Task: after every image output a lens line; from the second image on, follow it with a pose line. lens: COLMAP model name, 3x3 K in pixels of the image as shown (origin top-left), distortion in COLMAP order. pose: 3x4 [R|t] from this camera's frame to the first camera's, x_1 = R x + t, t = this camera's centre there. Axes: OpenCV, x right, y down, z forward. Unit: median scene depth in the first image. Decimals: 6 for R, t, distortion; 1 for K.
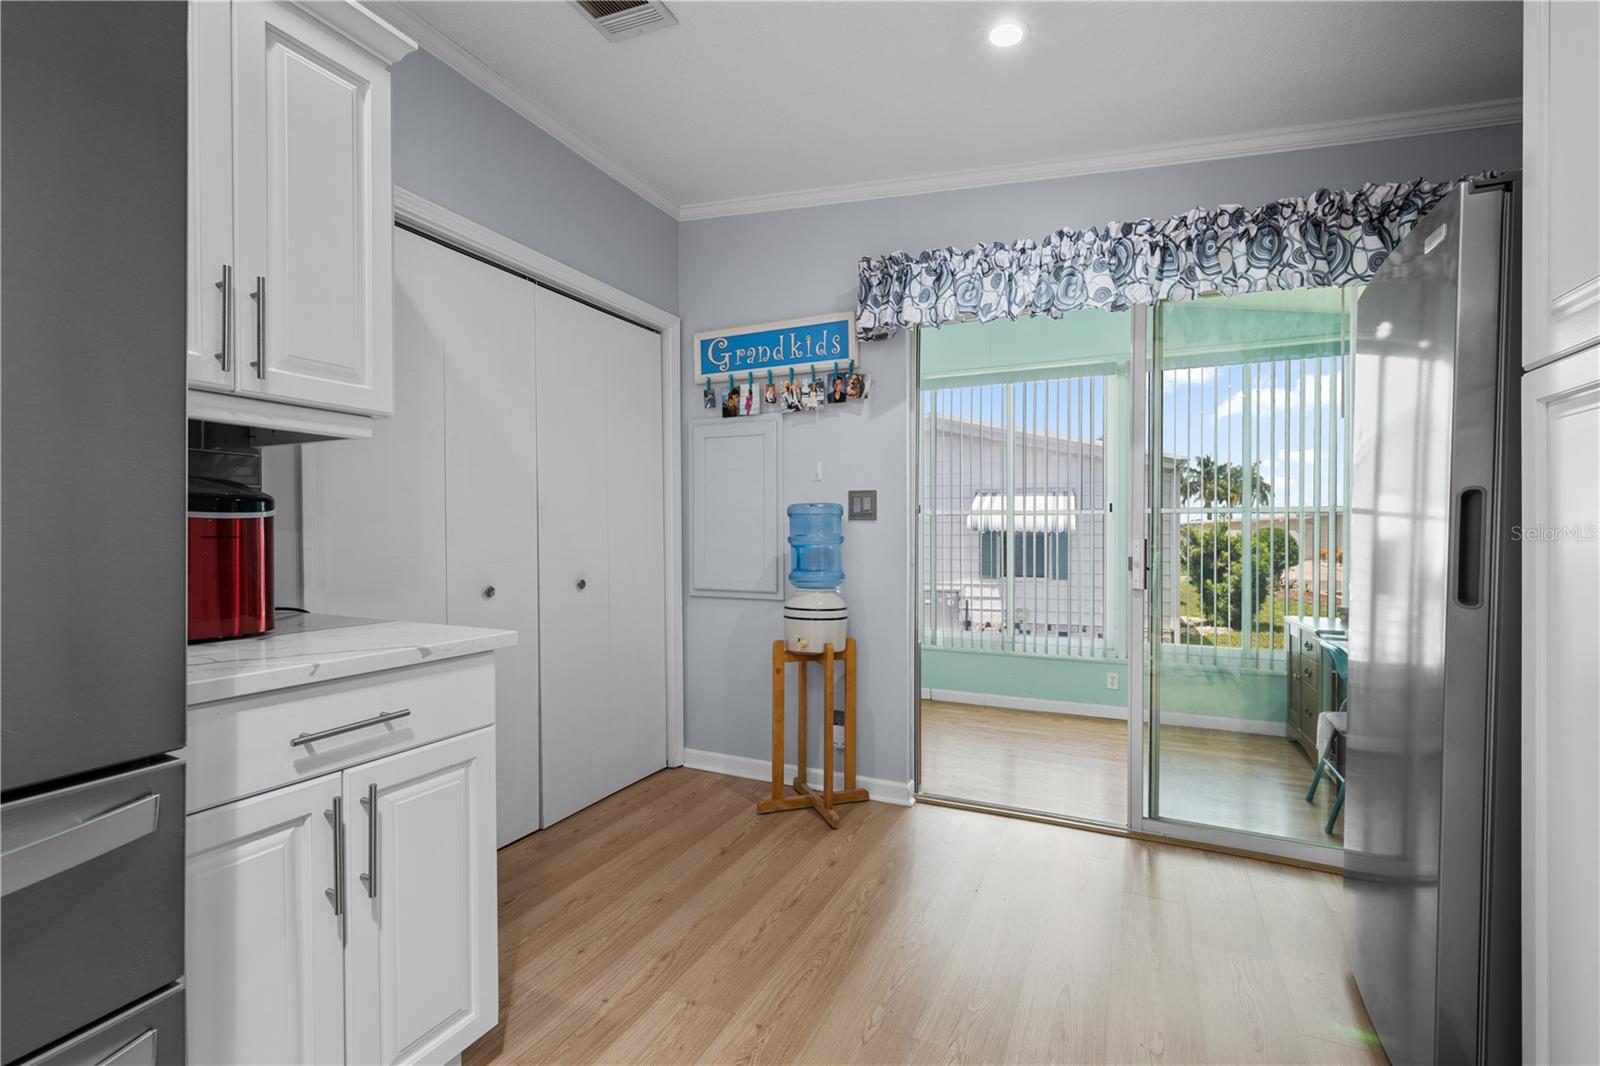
lens RADIAL K [[711.0, 0, 800.0], [0, 711.0, 533.0], [0, 0, 1]] dist [0.002523, 0.000500]
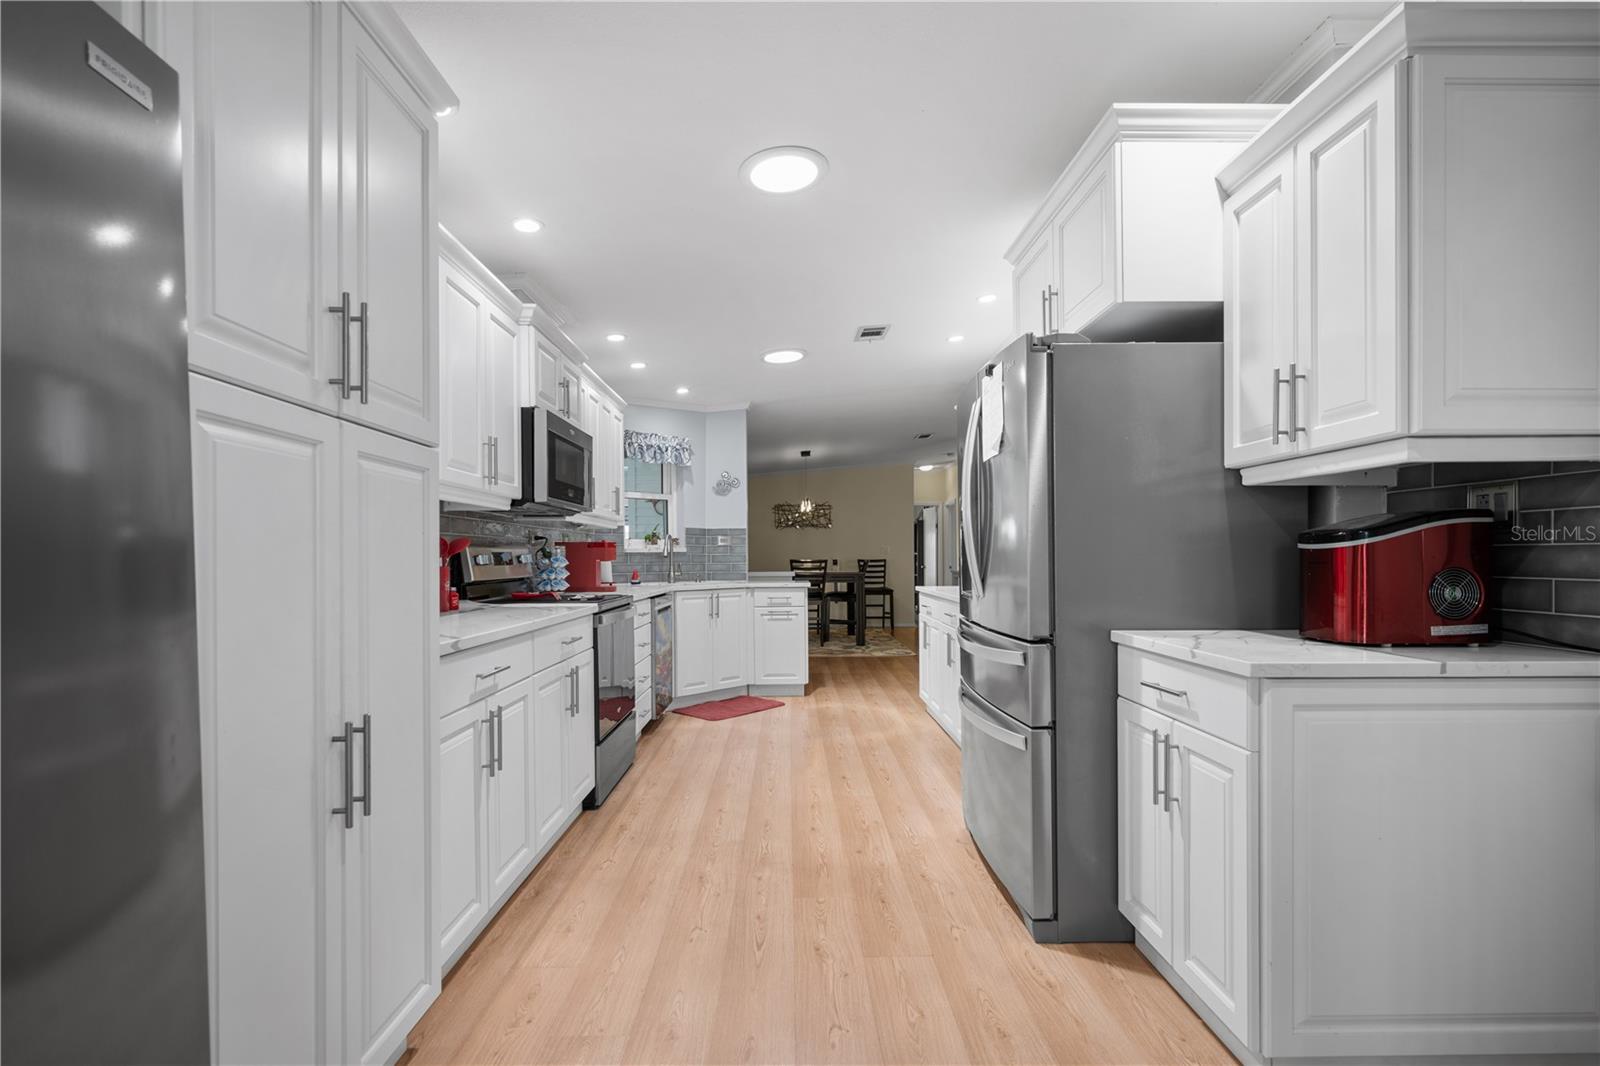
lens RADIAL K [[711.0, 0, 800.0], [0, 711.0, 533.0], [0, 0, 1]] dist [0.002523, 0.000500]
pose [[-0.895713, -0.014807, -0.444387, 0.299906], [-0.000448, 0.999475, -0.032400, -0.003246], [0.444633, -0.028822, -0.895249, 0.844494]]
